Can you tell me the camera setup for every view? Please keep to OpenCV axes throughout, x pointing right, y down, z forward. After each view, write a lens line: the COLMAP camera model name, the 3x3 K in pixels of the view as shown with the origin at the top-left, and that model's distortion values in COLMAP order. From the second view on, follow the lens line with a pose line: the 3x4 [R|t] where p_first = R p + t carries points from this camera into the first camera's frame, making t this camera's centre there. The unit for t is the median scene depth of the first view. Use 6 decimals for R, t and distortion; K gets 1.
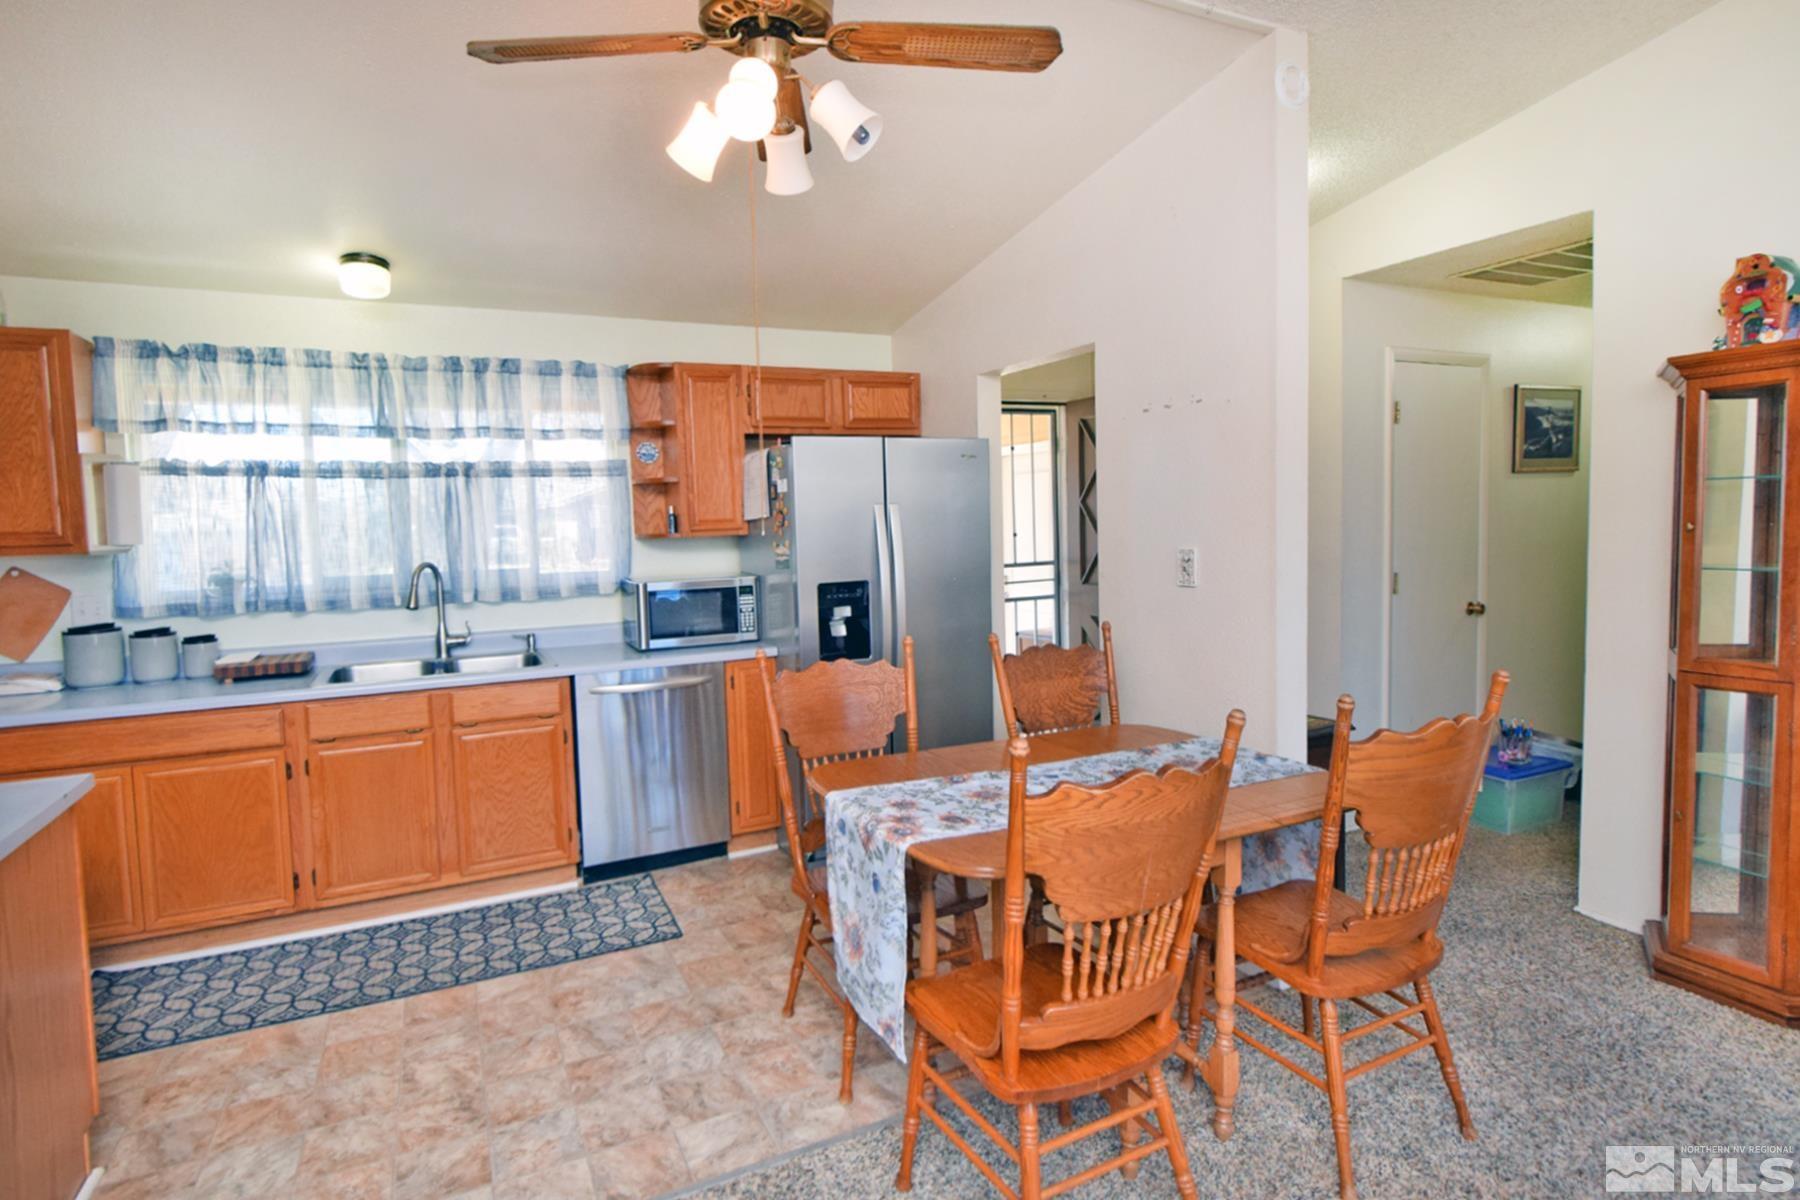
lens RADIAL K [[923.1, 0, 896.1], [0, 923.1, 582.8], [0, 0, 1]] dist [0.013017, -0.000079]
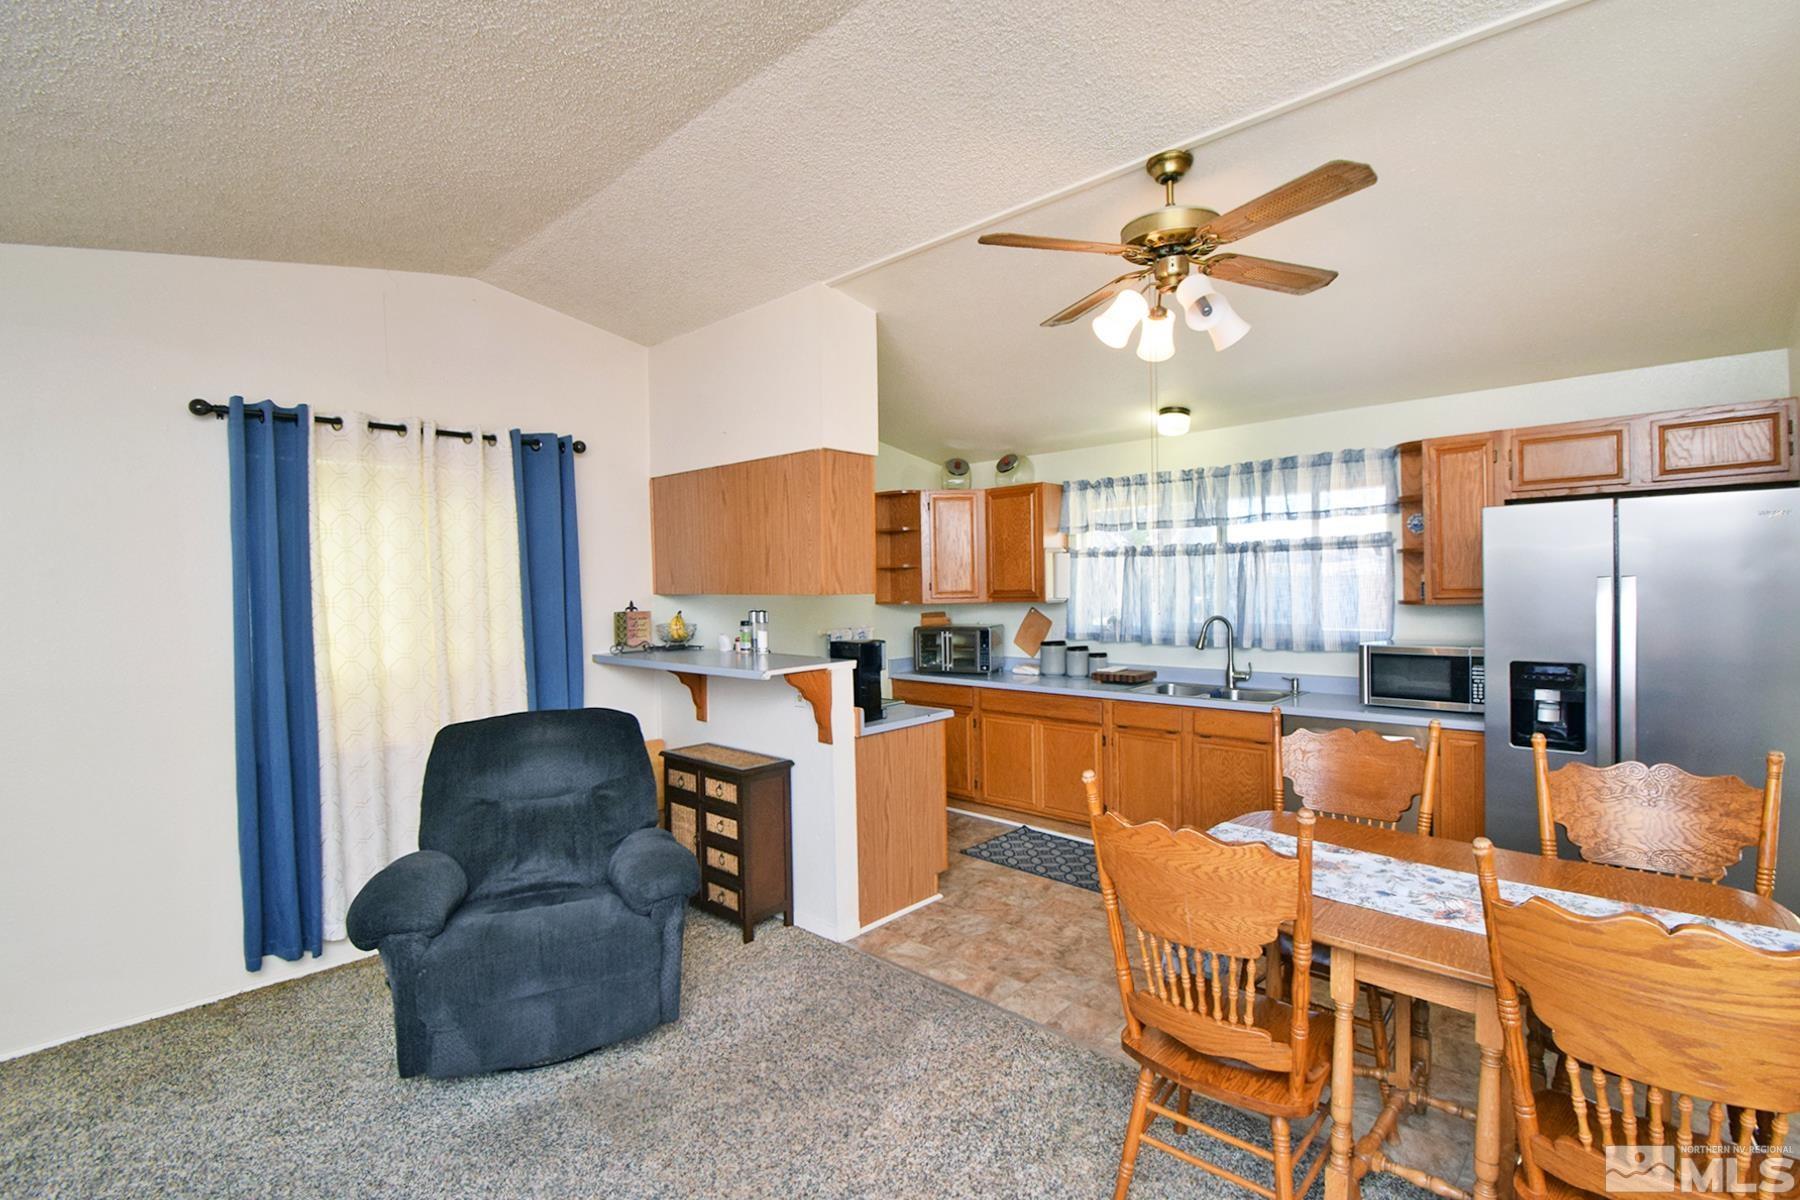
lens RADIAL K [[843.2, 0, 875.3], [0, 843.2, 605.3], [0, 0, 1]] dist [-0.000470, -0.008940]
pose [[0.344747, 0.041824, -0.937763, 0.504025], [-0.059626, 0.997965, 0.022589, -0.037018], [0.936800, 0.048128, 0.346540, 0.096741]]
